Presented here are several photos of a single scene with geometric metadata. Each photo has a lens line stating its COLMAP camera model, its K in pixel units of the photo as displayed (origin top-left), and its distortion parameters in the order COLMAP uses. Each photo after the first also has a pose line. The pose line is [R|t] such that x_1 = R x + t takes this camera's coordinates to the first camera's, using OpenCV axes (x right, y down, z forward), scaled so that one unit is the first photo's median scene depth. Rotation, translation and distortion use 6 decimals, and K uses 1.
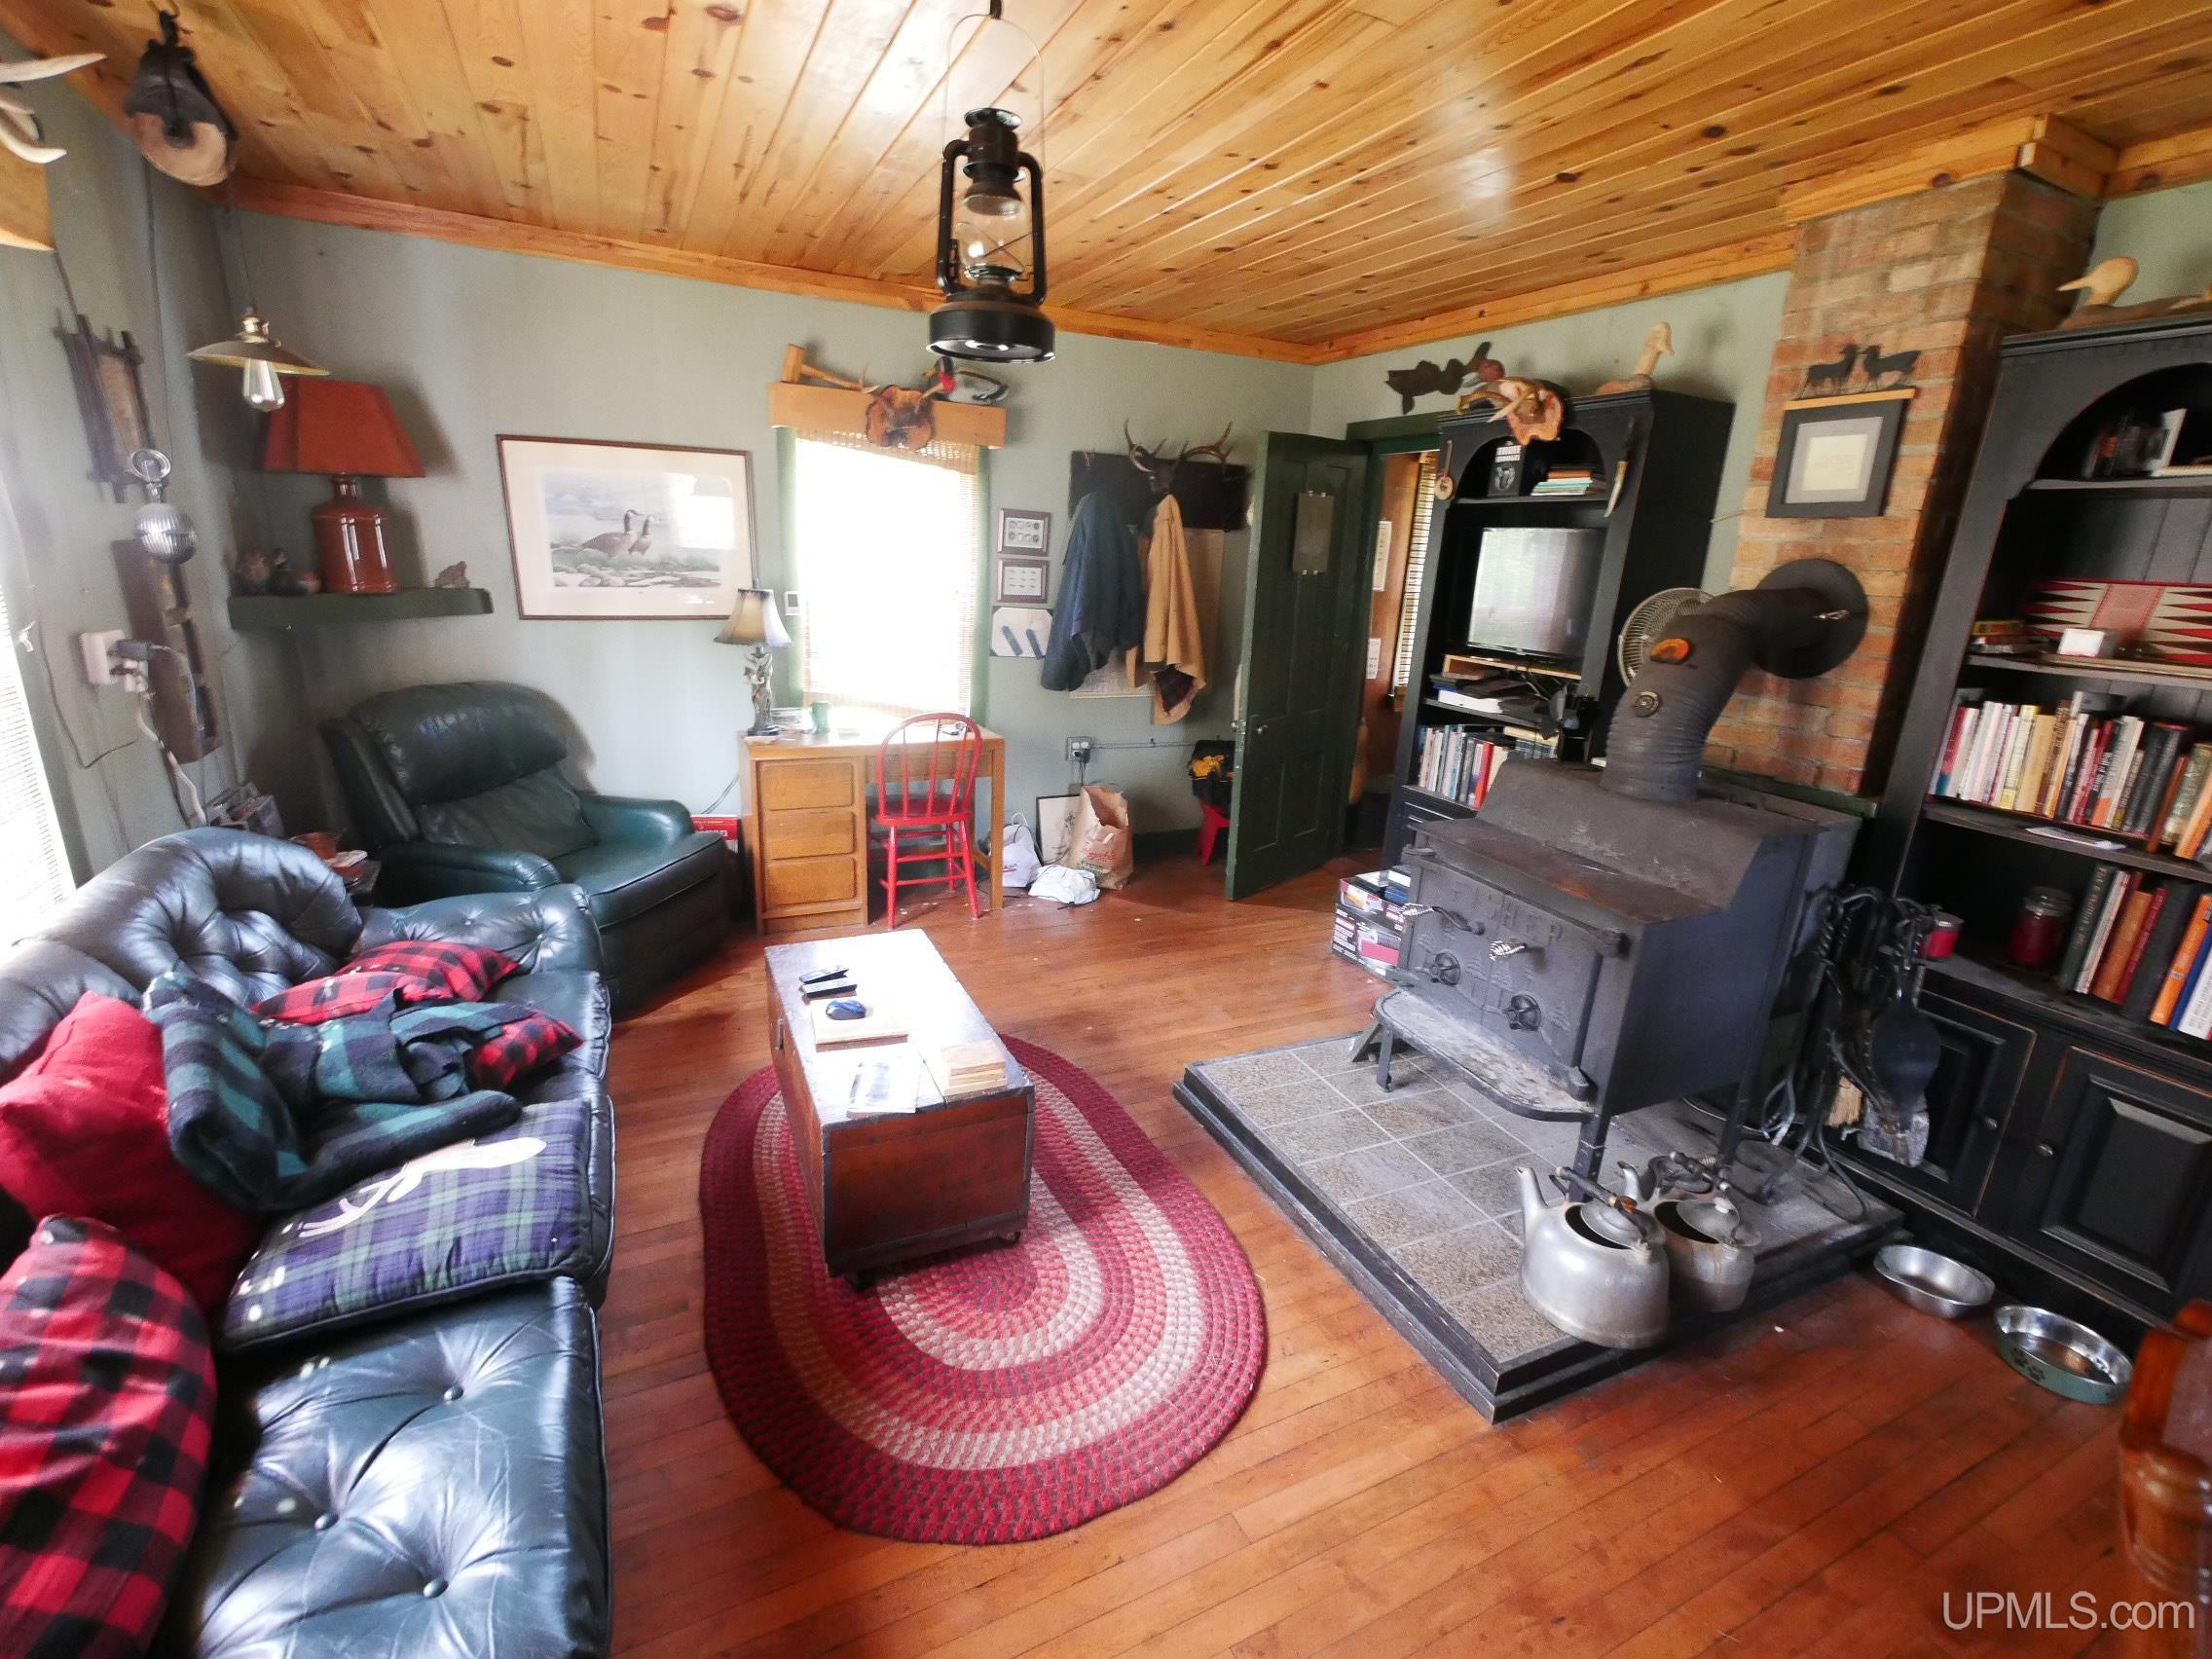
lens RADIAL K [[984.9, 0, 1104.8], [0, 984.9, 824.7], [0, 0, 1]] dist [-0.001875, 0.000835]
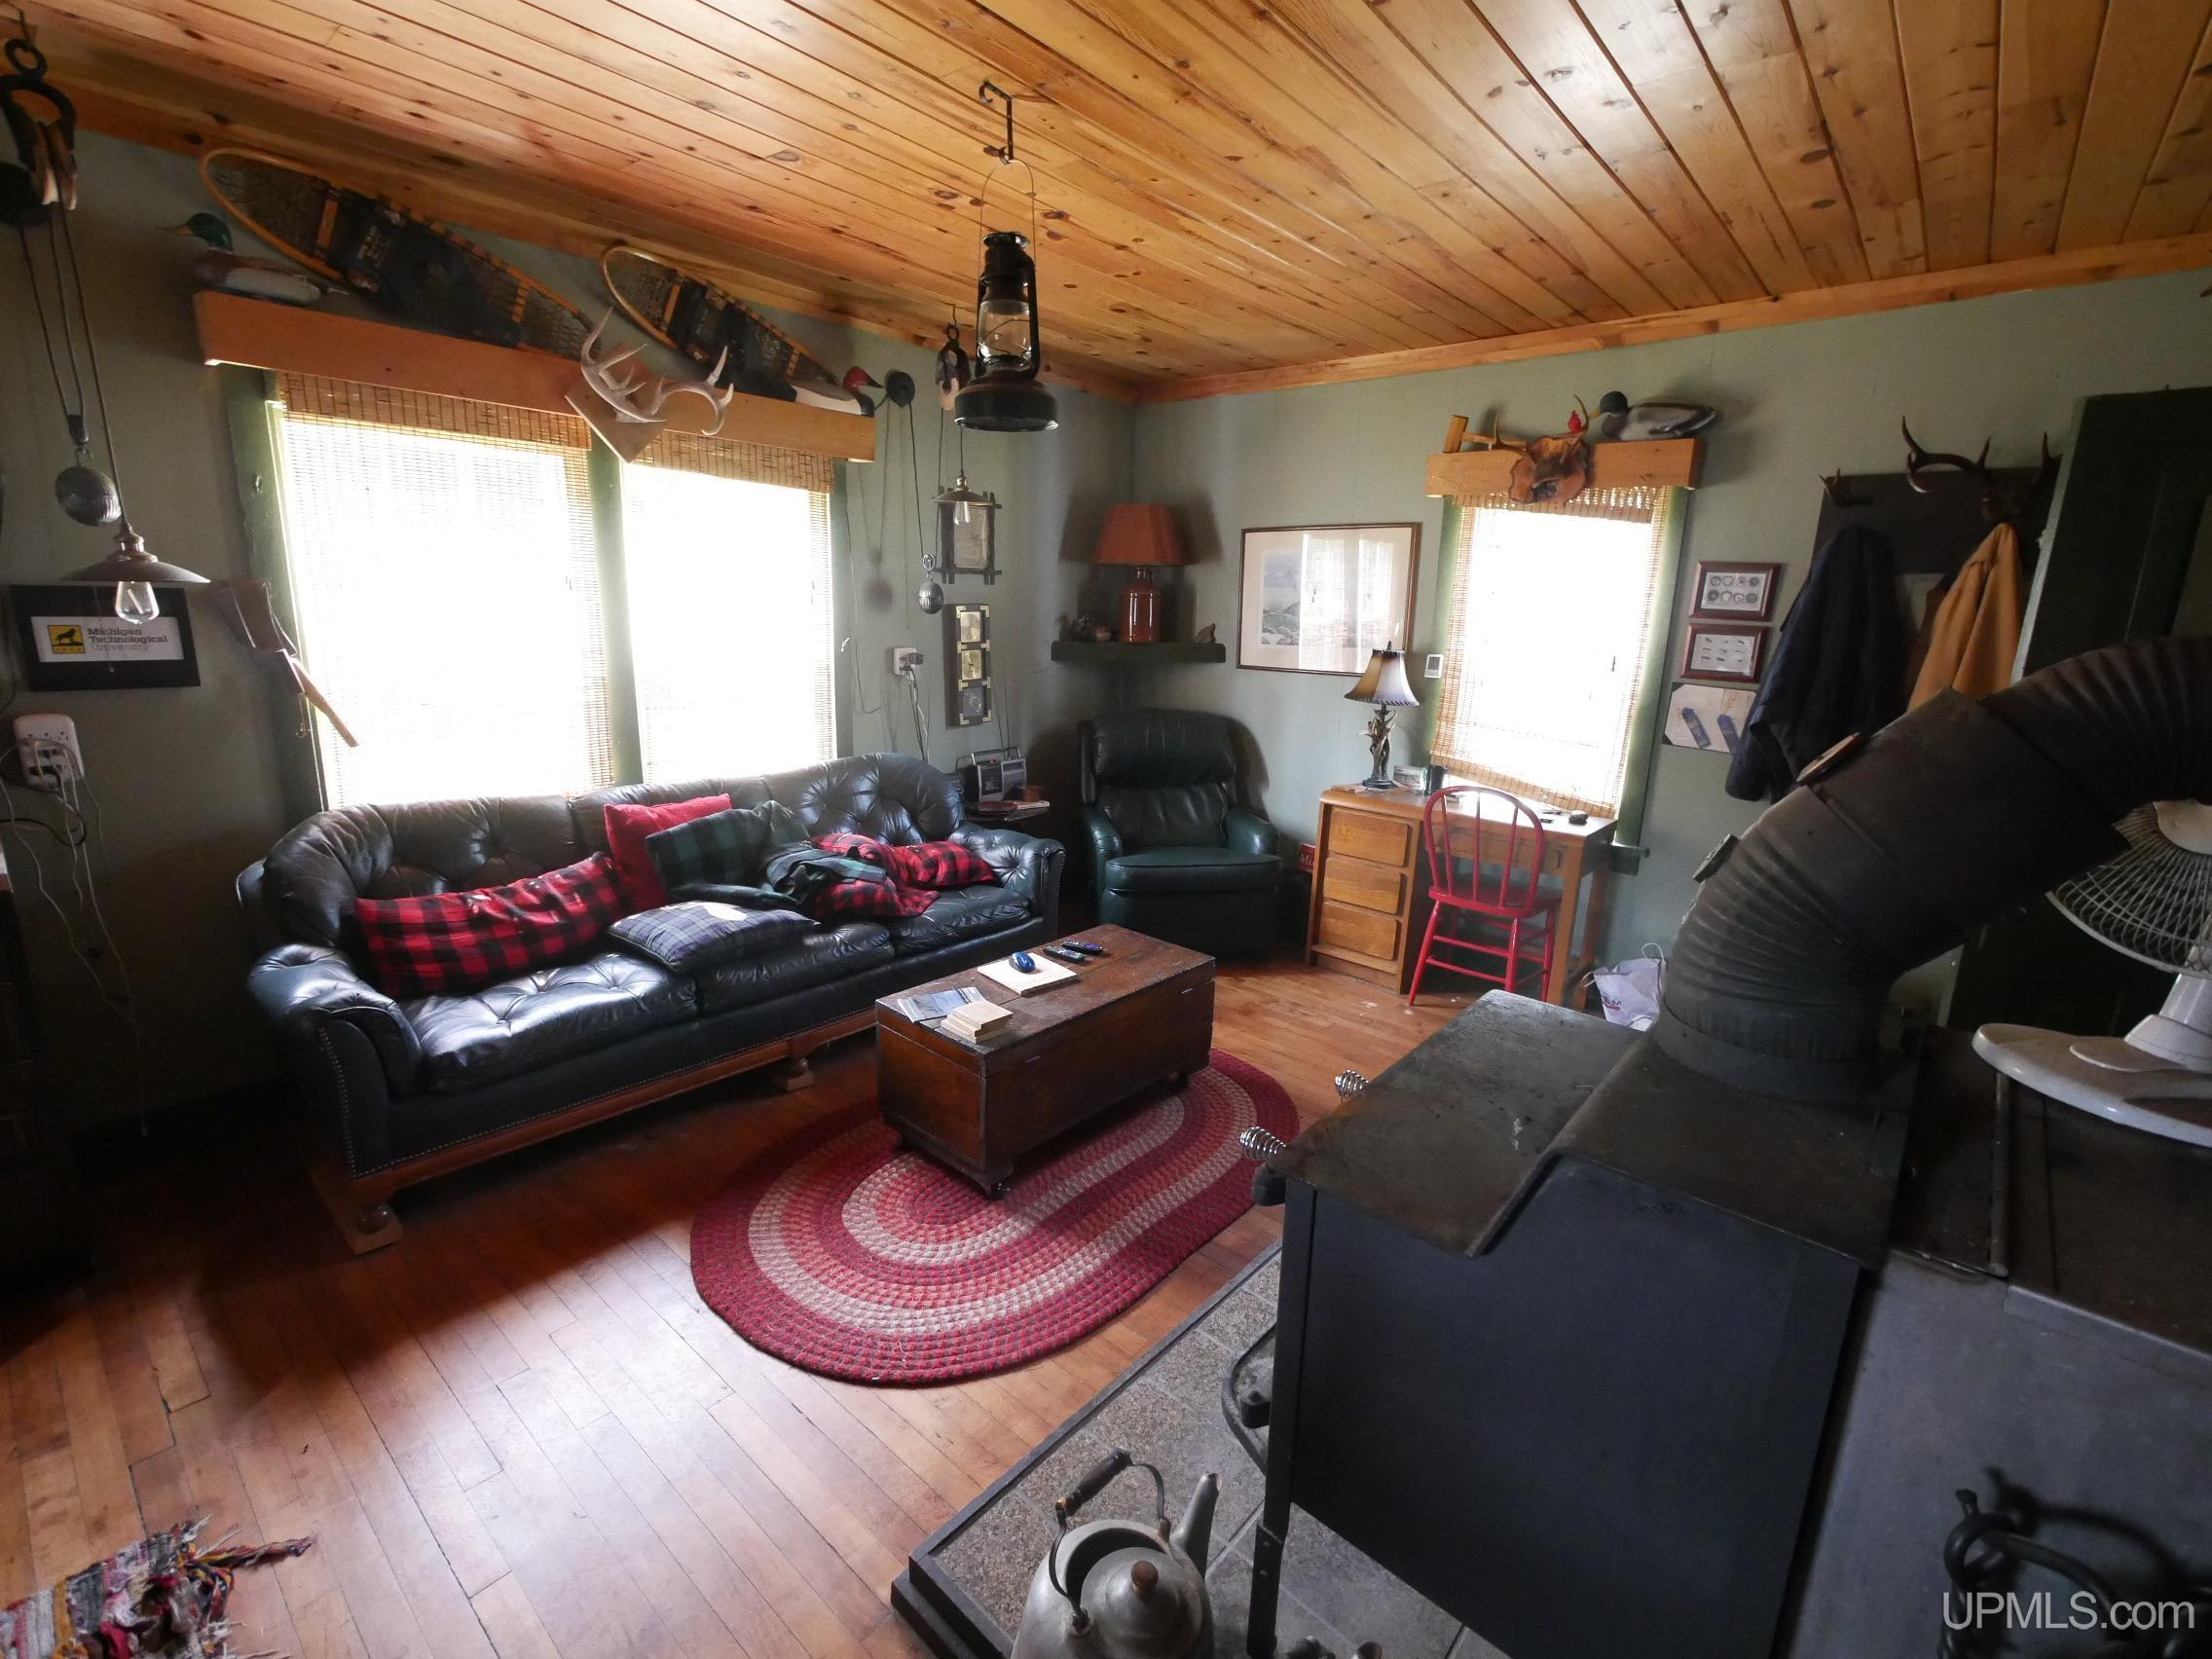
lens RADIAL K [[984.9, 0, 1104.8], [0, 984.9, 824.7], [0, 0, 1]] dist [-0.001875, 0.000835]
pose [[0.396660, 0.175876, -0.900960, 0.554004], [-0.259096, 0.963019, 0.073919, -0.062126], [0.880642, 0.204115, 0.427560, 0.342129]]
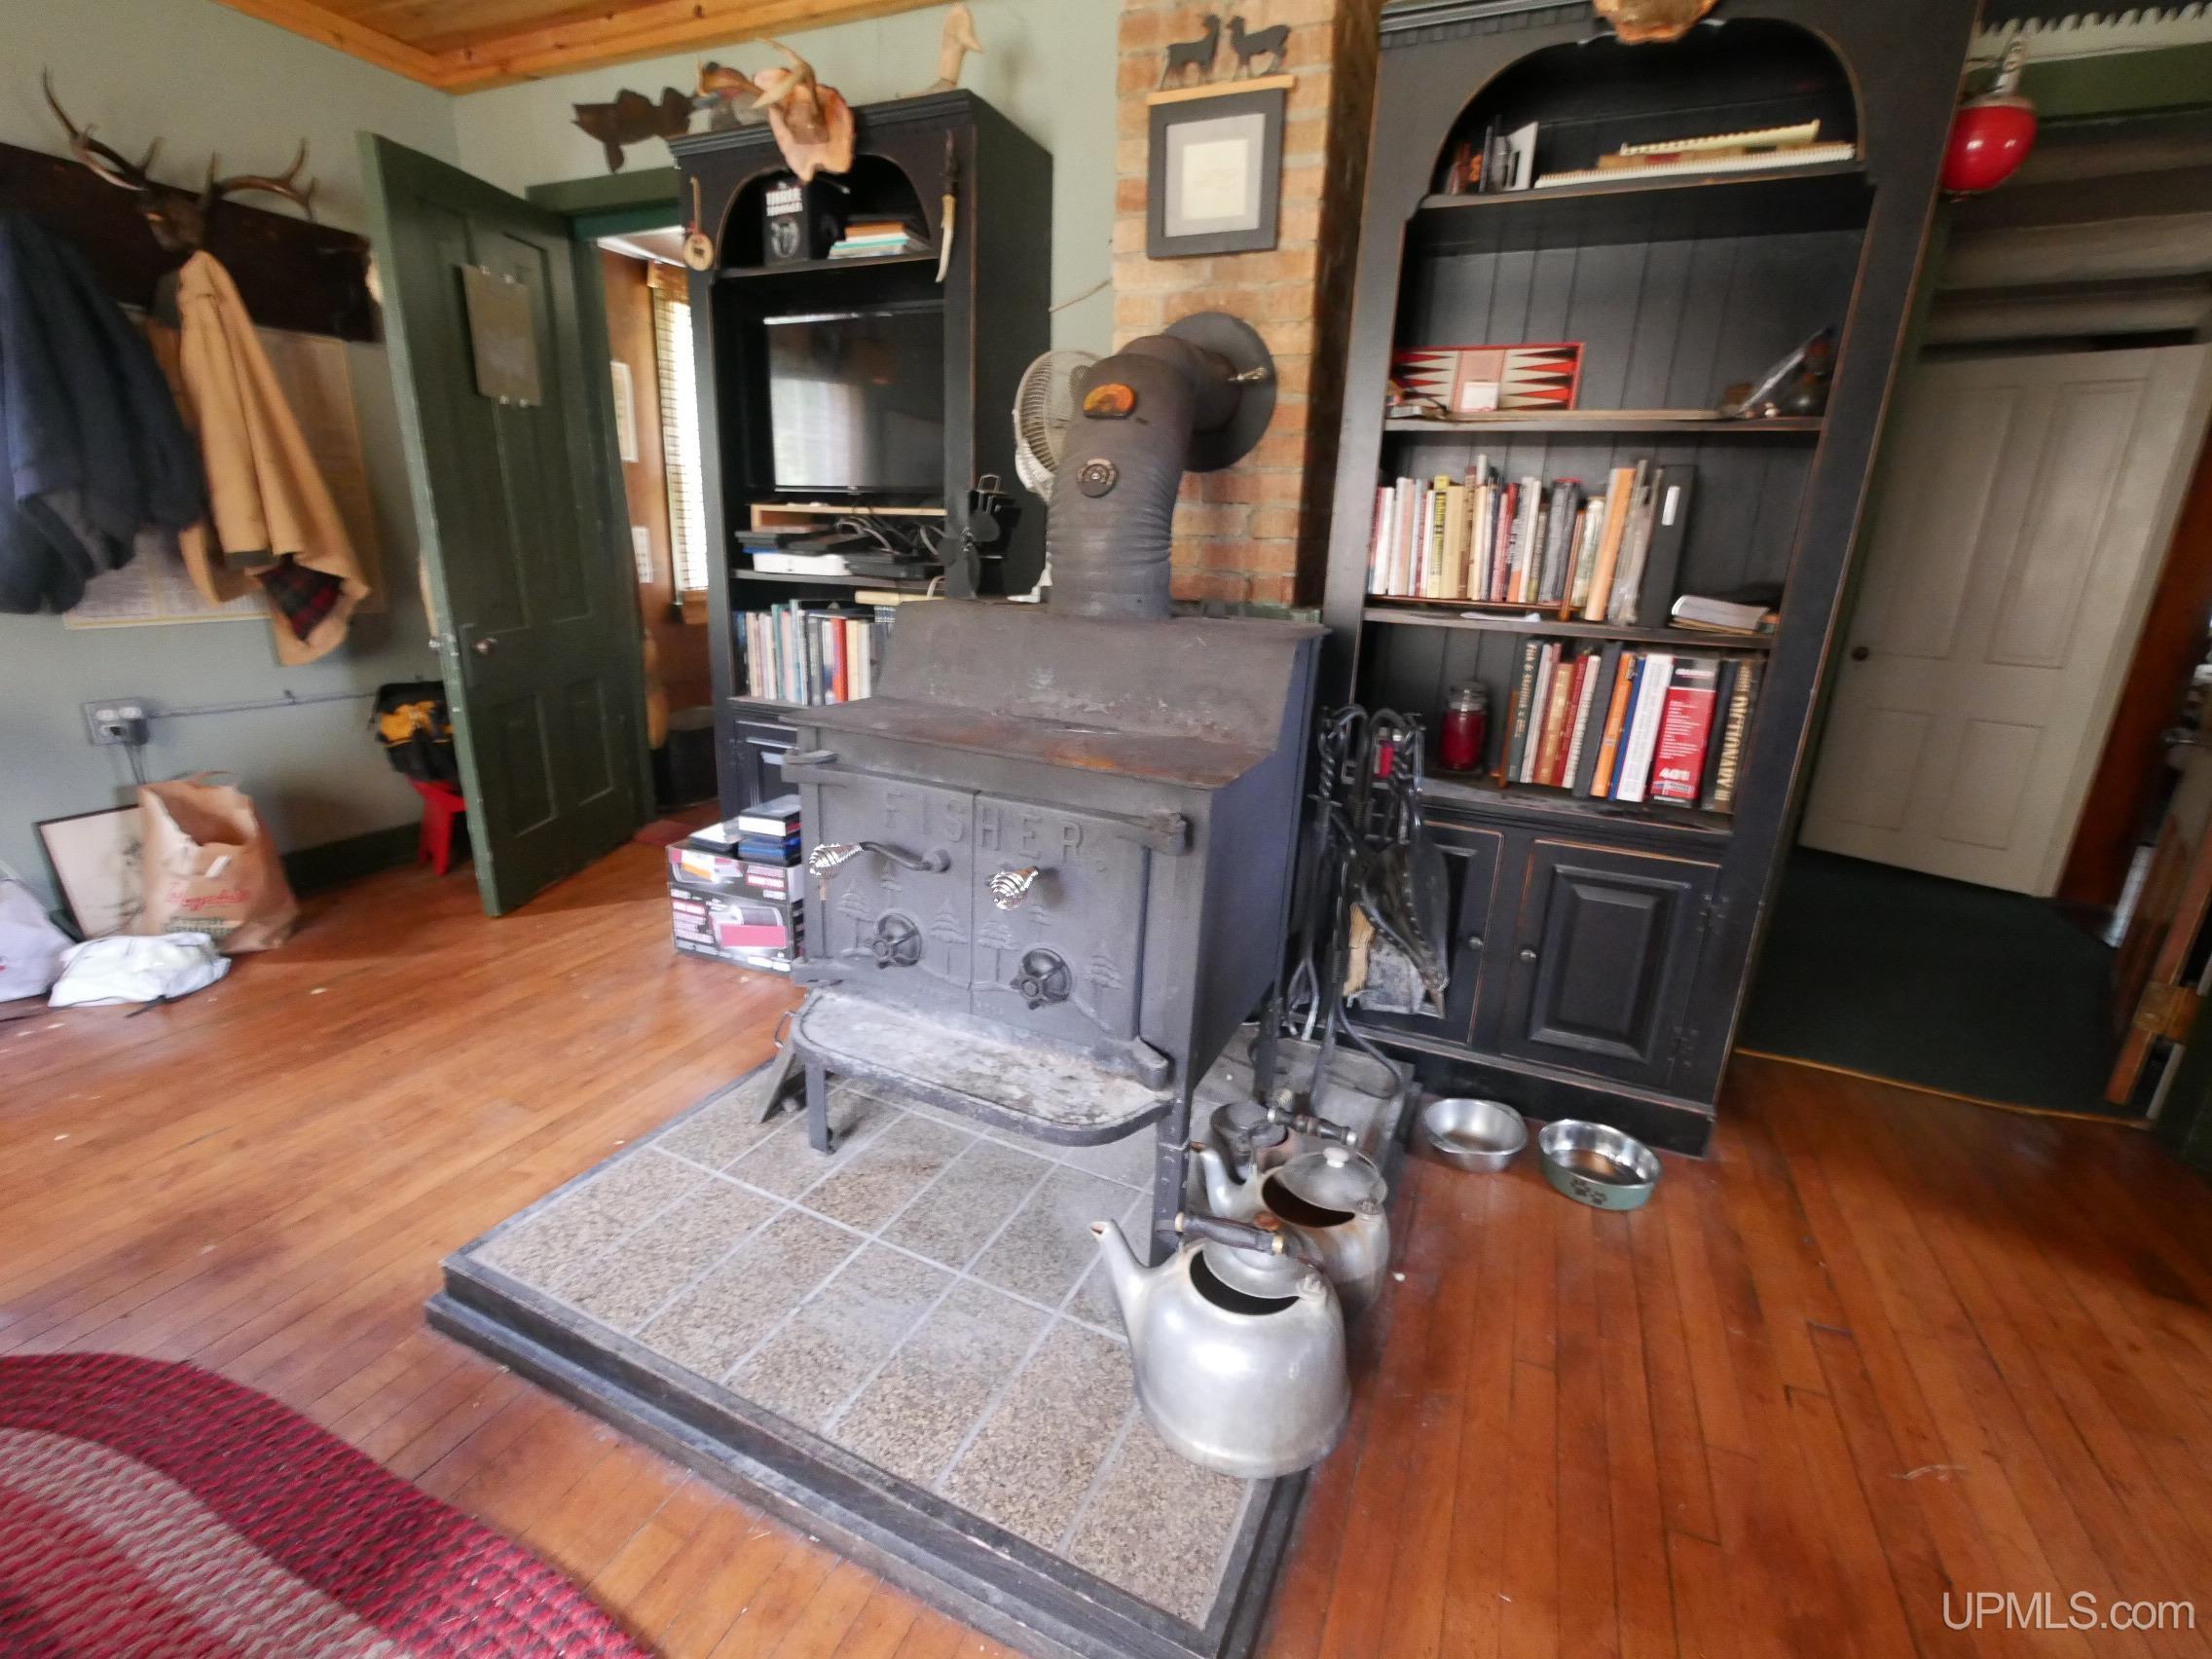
lens RADIAL K [[984.9, 0, 1104.8], [0, 984.9, 824.7], [0, 0, 1]] dist [-0.001875, 0.000835]
pose [[0.762902, -0.201674, 0.614254, 0.060365], [0.174805, 0.979059, 0.104341, 0.024992], [-0.622434, 0.027773, 0.782180, 0.305904]]
